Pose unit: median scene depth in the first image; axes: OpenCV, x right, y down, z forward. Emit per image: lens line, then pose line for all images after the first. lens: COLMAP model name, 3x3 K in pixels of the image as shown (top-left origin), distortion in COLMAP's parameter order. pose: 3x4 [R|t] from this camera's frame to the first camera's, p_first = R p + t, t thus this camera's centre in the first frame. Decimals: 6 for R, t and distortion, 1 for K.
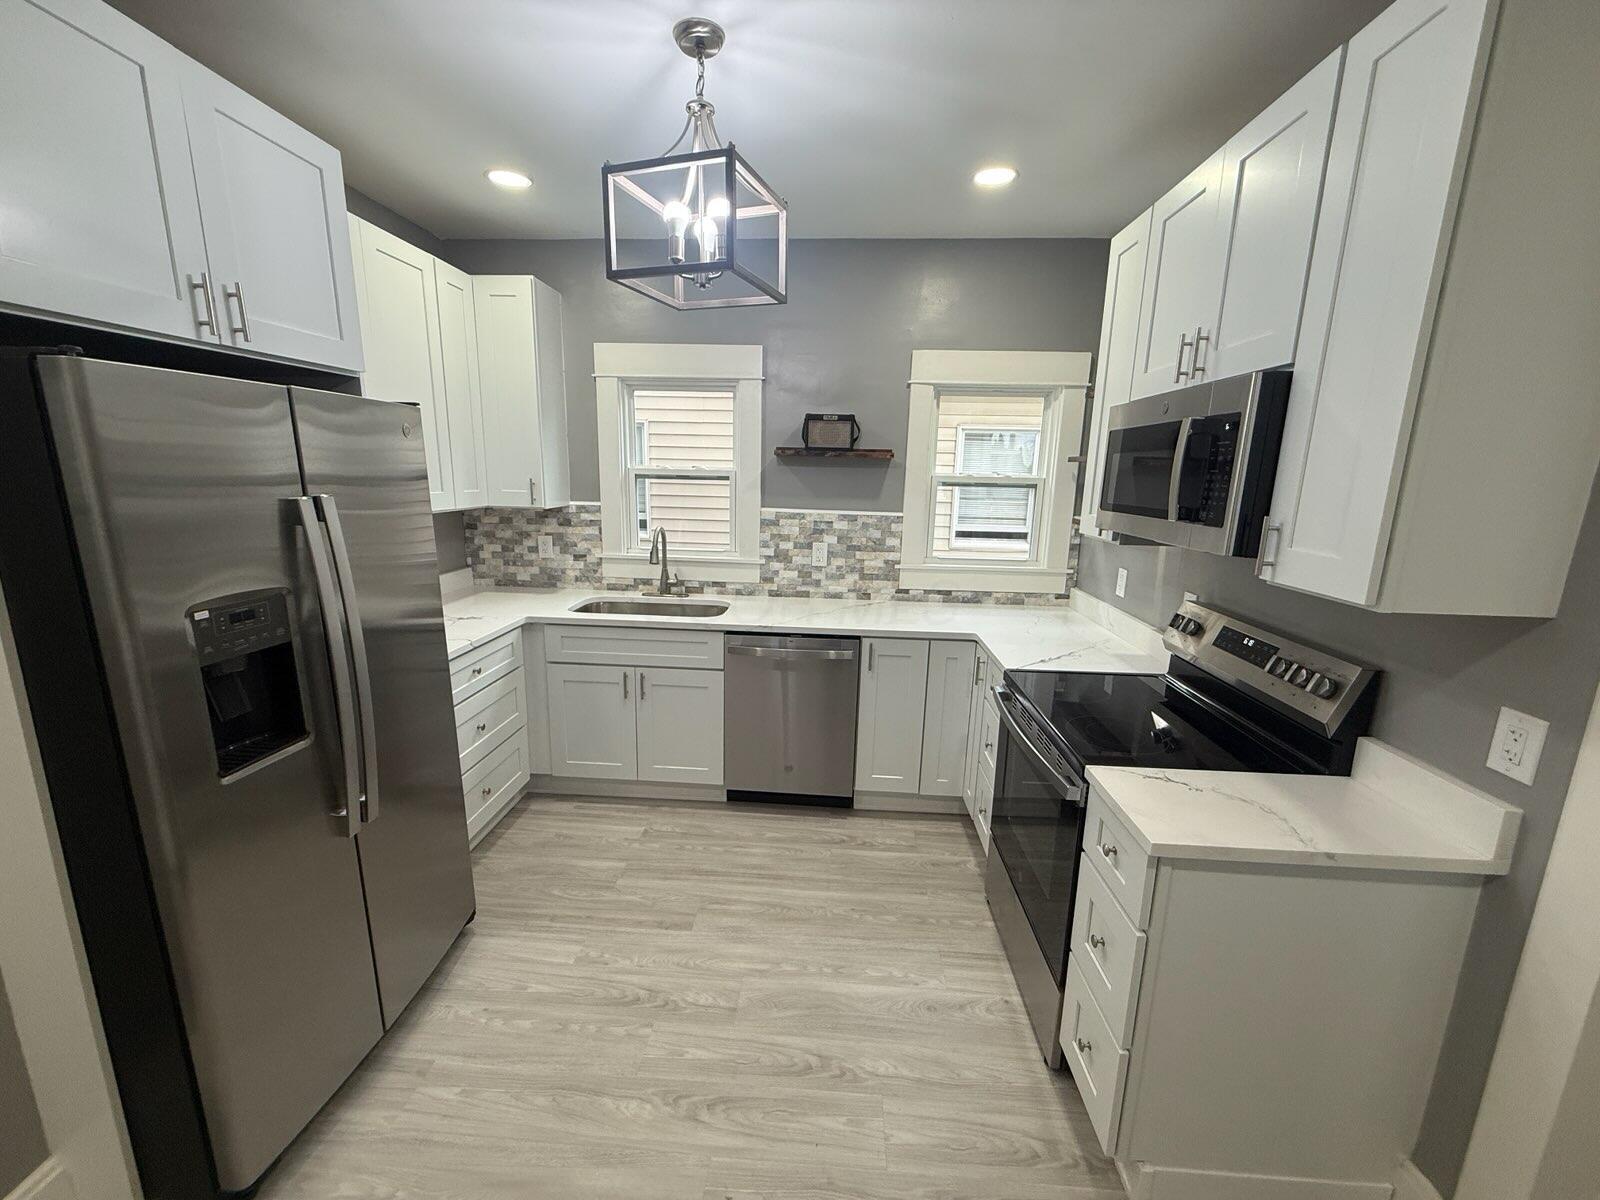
lens RADIAL K [[635.9, 0, 797.7], [0, 635.9, 600.3], [0, 0, 1]] dist [0.000710, 0.000210]
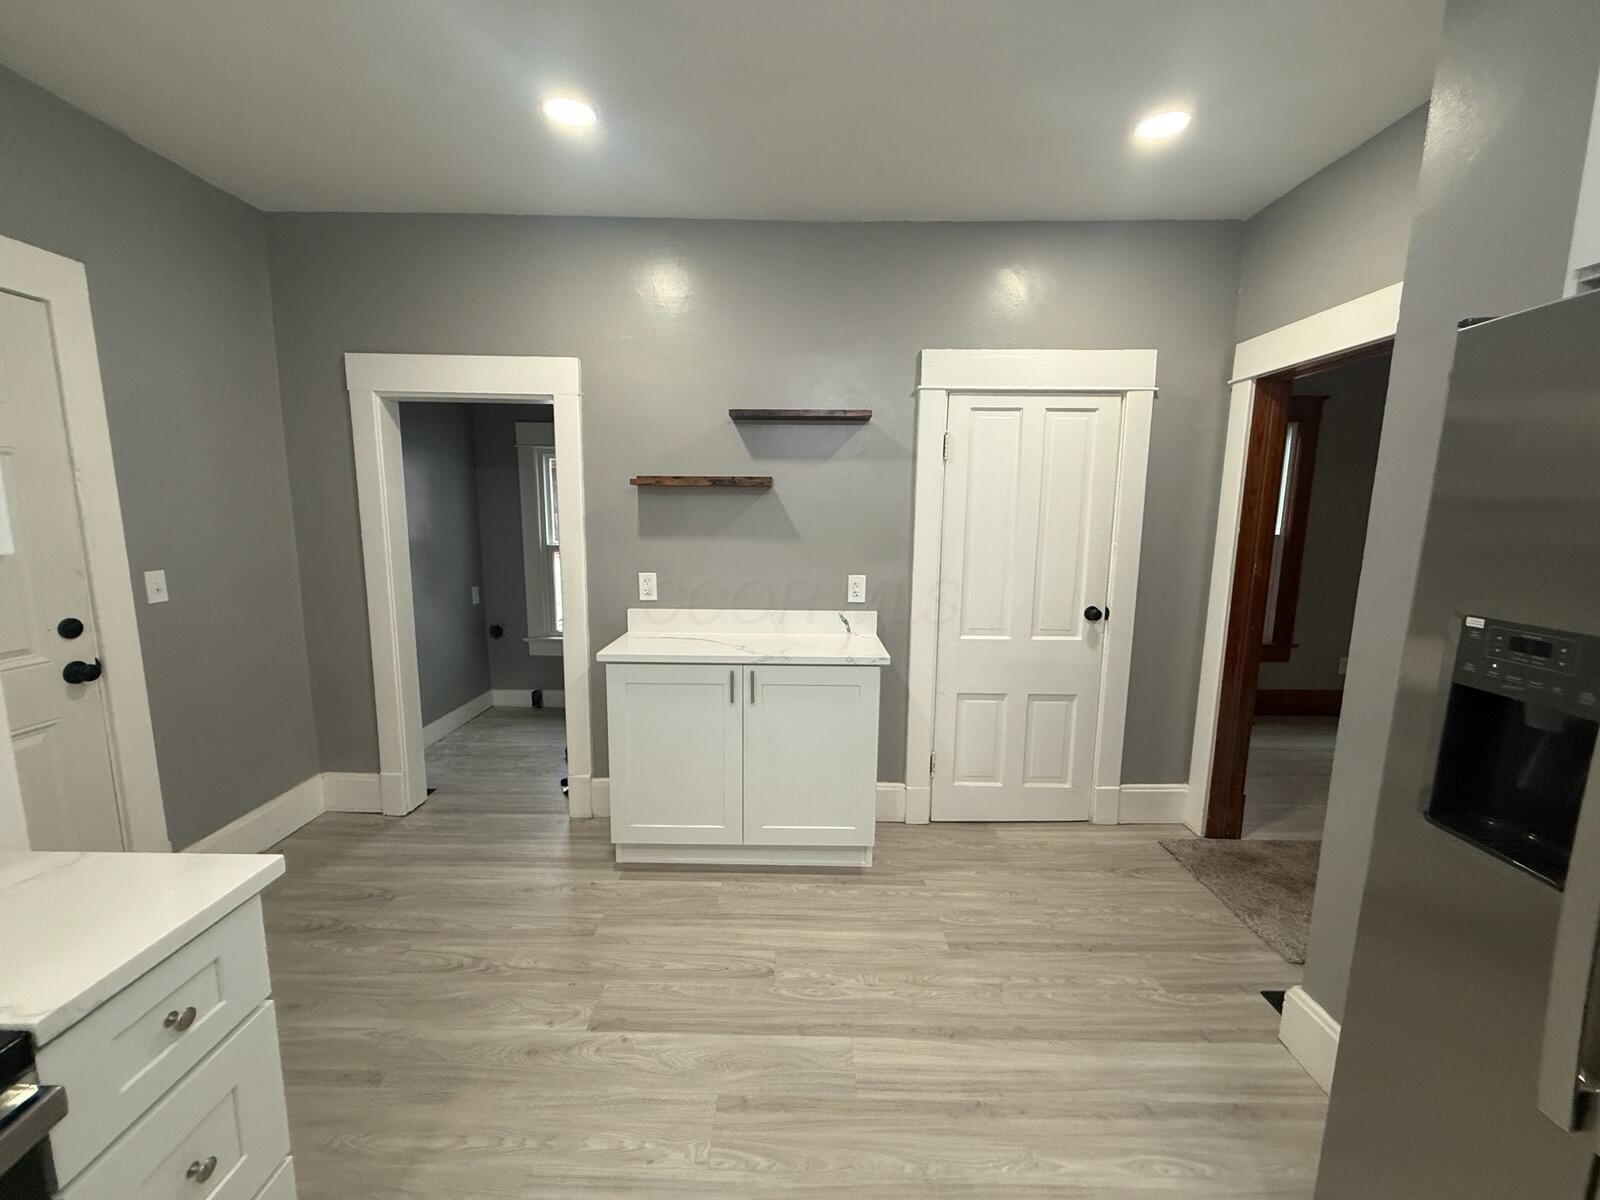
lens RADIAL K [[635.9, 0, 797.7], [0, 635.9, 600.3], [0, 0, 1]] dist [0.000710, 0.000210]
pose [[-0.997834, -0.023622, -0.061388, -0.017371], [-0.043020, 0.940374, 0.337410, -0.085249], [0.049758, 0.339320, -0.939354, 0.618904]]
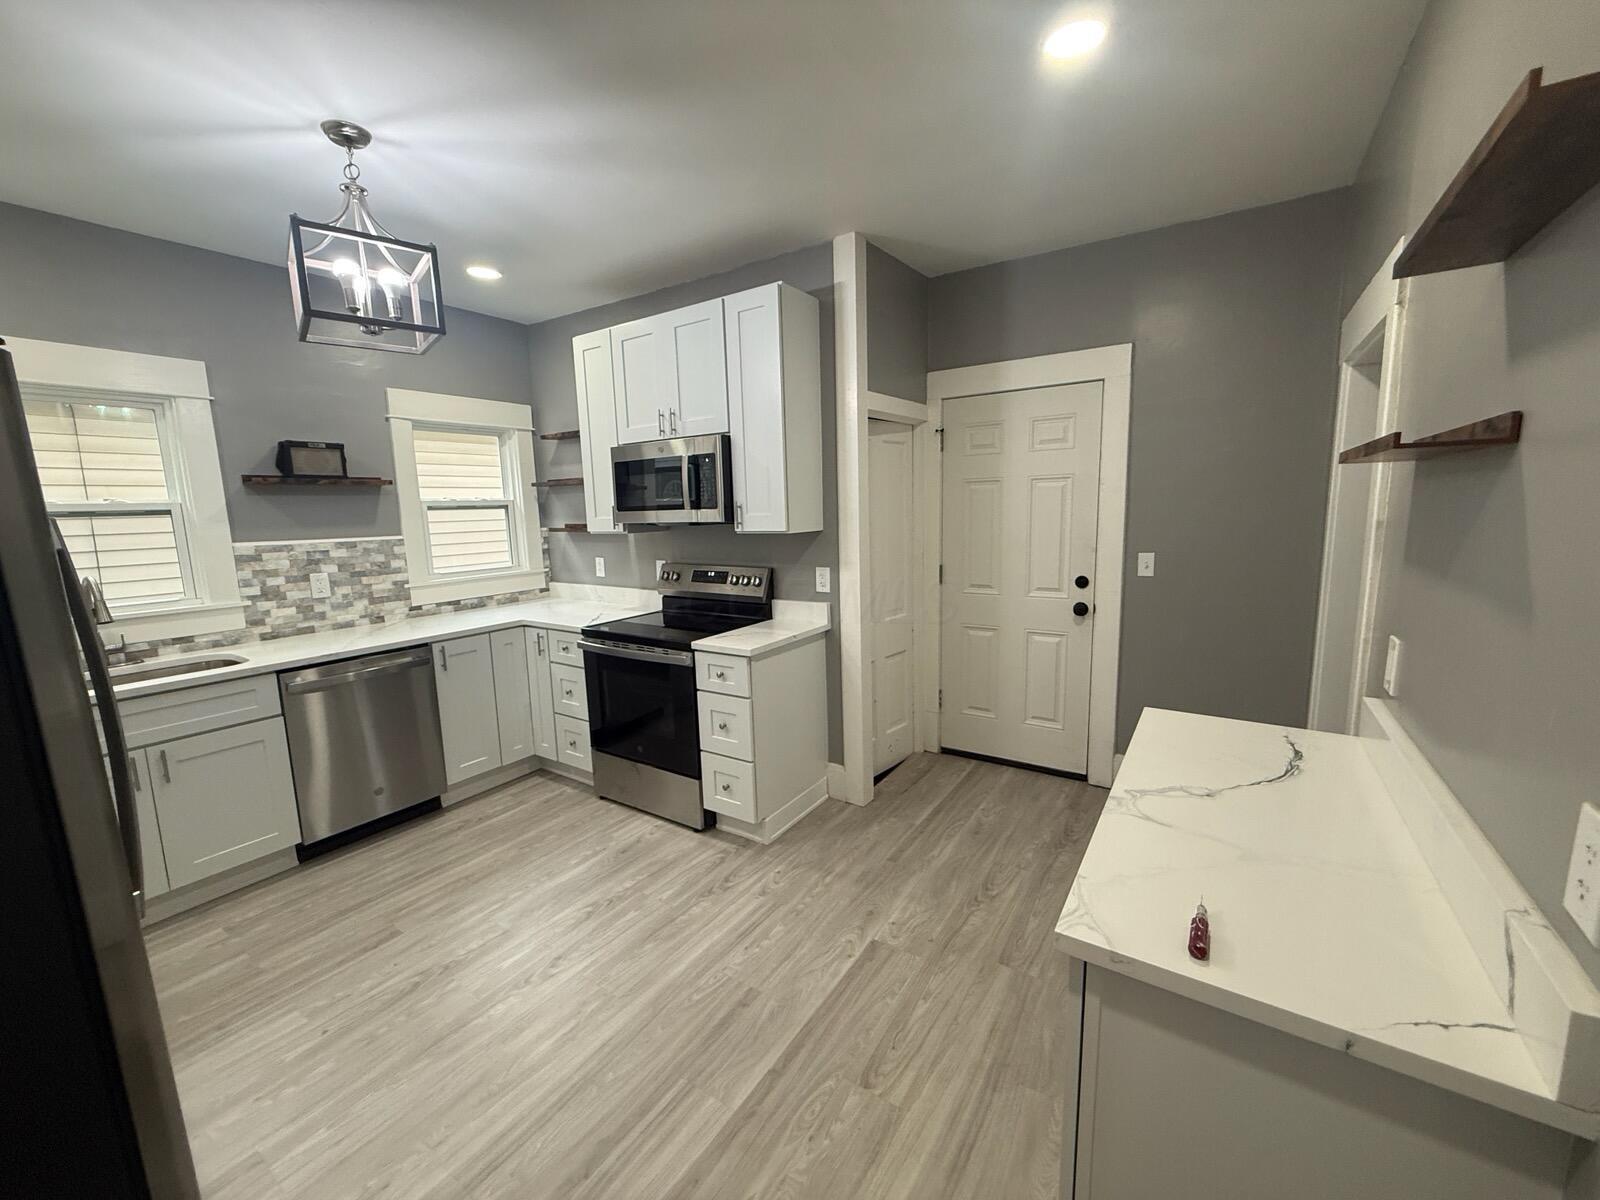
lens RADIAL K [[635.9, 0, 797.7], [0, 635.9, 600.3], [0, 0, 1]] dist [0.000710, 0.000210]
pose [[0.505015, -0.164084, 0.847370, -0.424903], [0.212287, 0.975218, 0.062322, 0.043429], [-0.836597, 0.148412, 0.527332, -0.108131]]
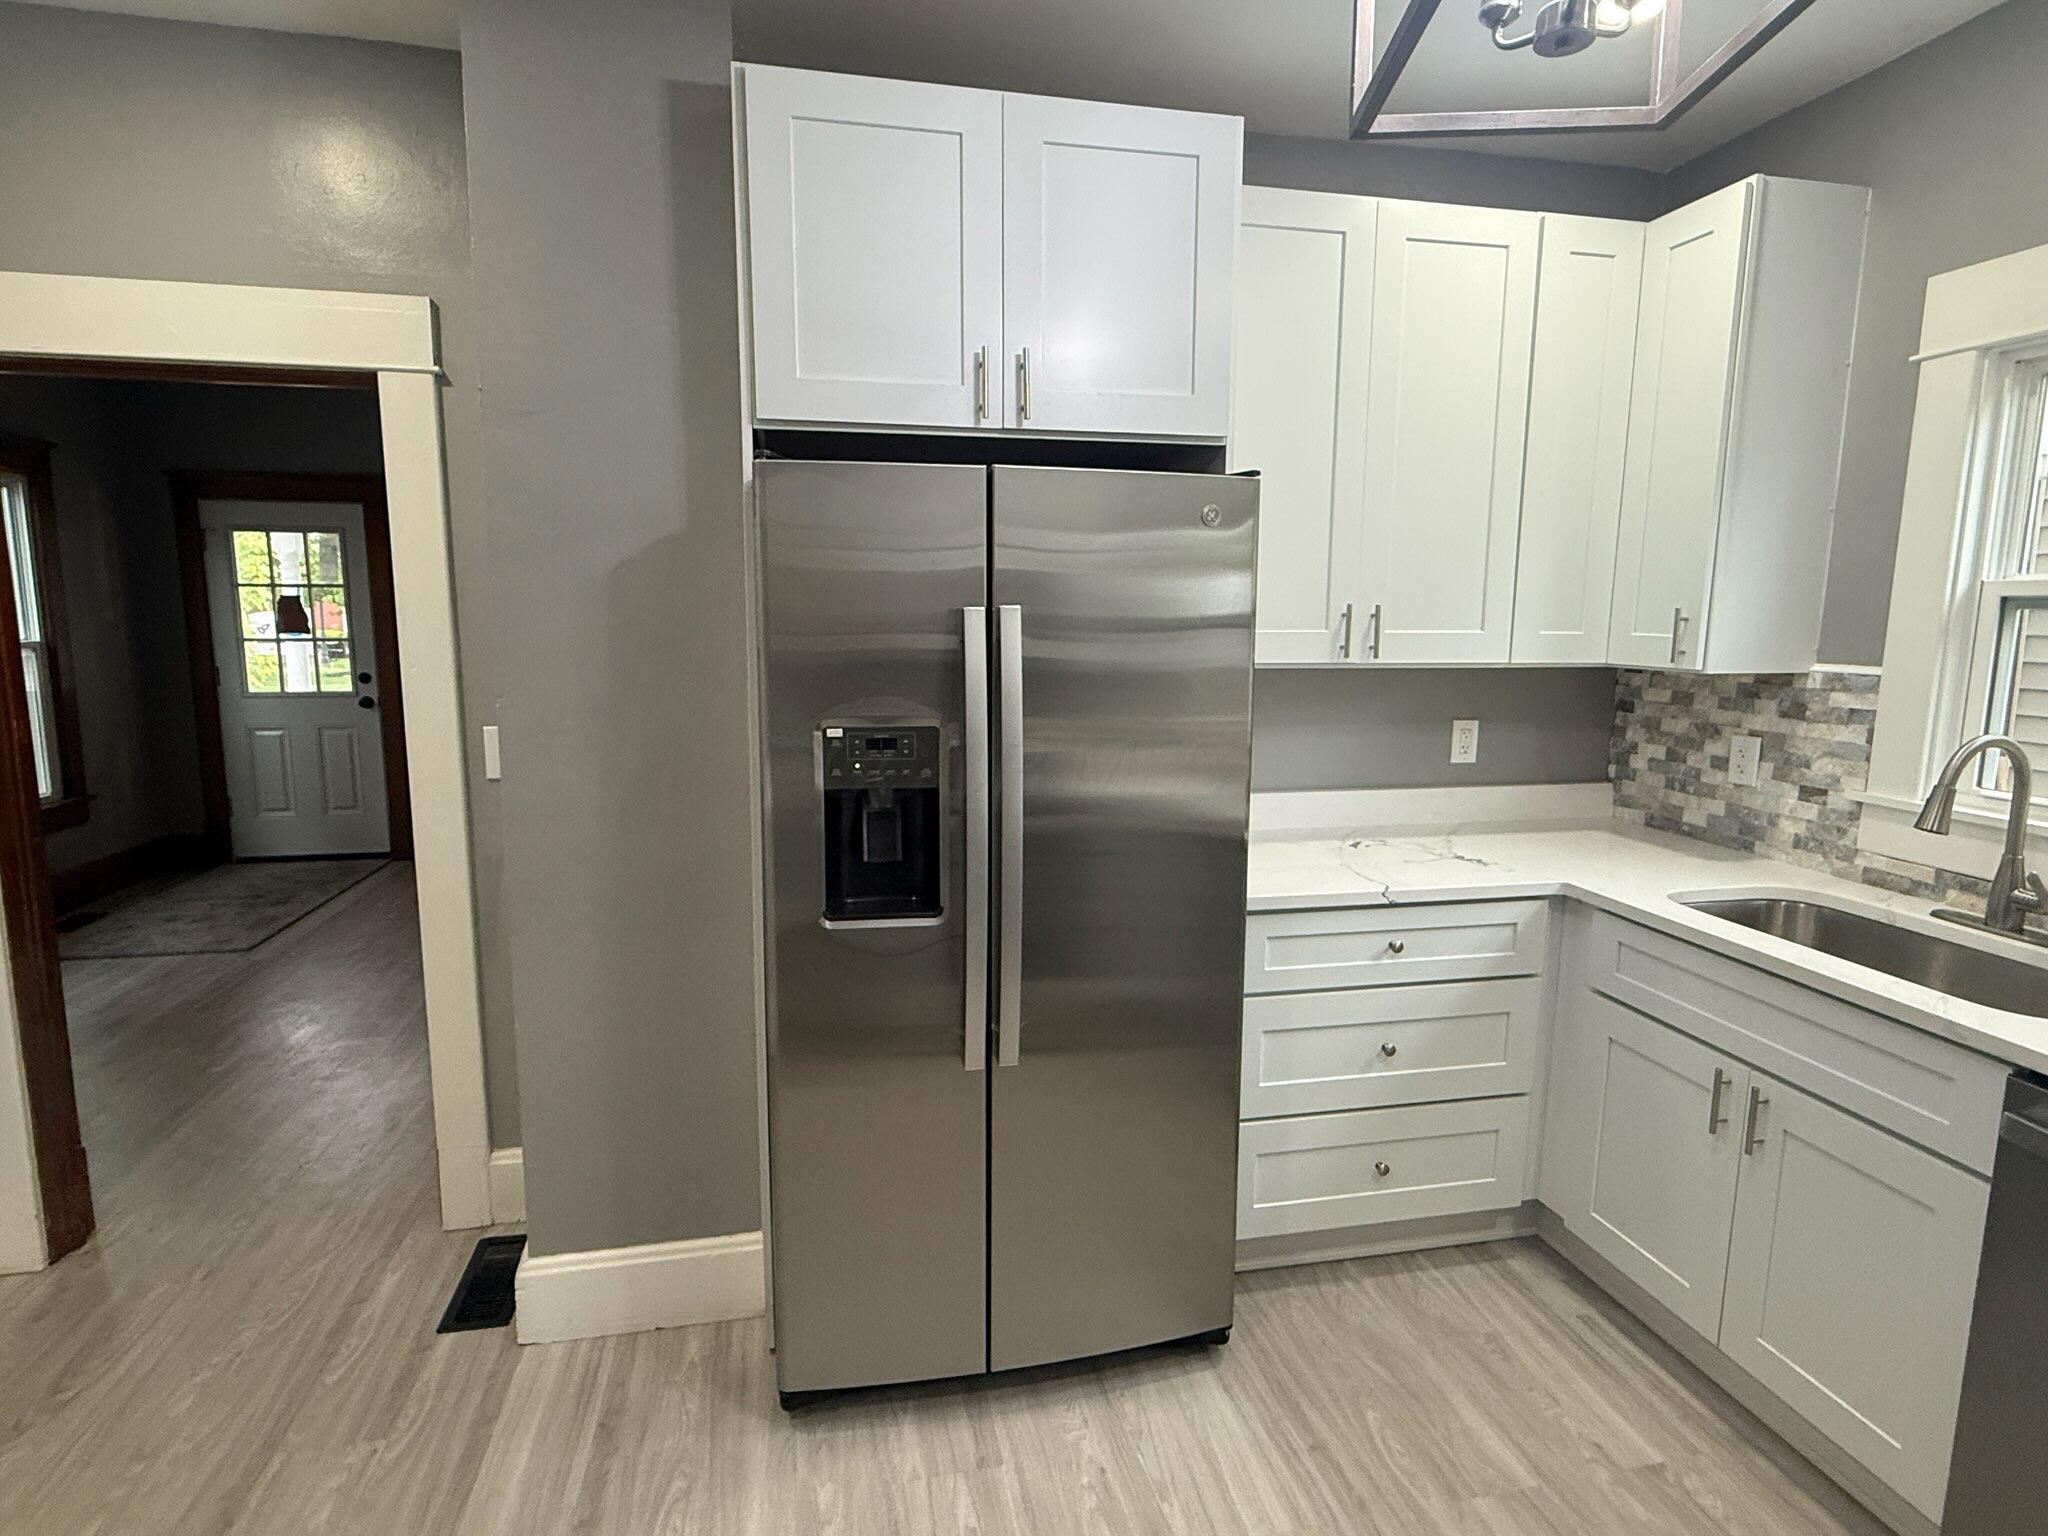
lens RADIAL K [[1074.7, 0, 1018.7], [0, 1074.7, 765.3], [0, 0, 1]] dist [-0.000364, 0.000160]
pose [[0.266591, 0.119631, -0.956356, 0.212151], [-0.197701, 0.977955, 0.067222, -0.030745], [0.943315, 0.171152, 0.284365, 0.300894]]
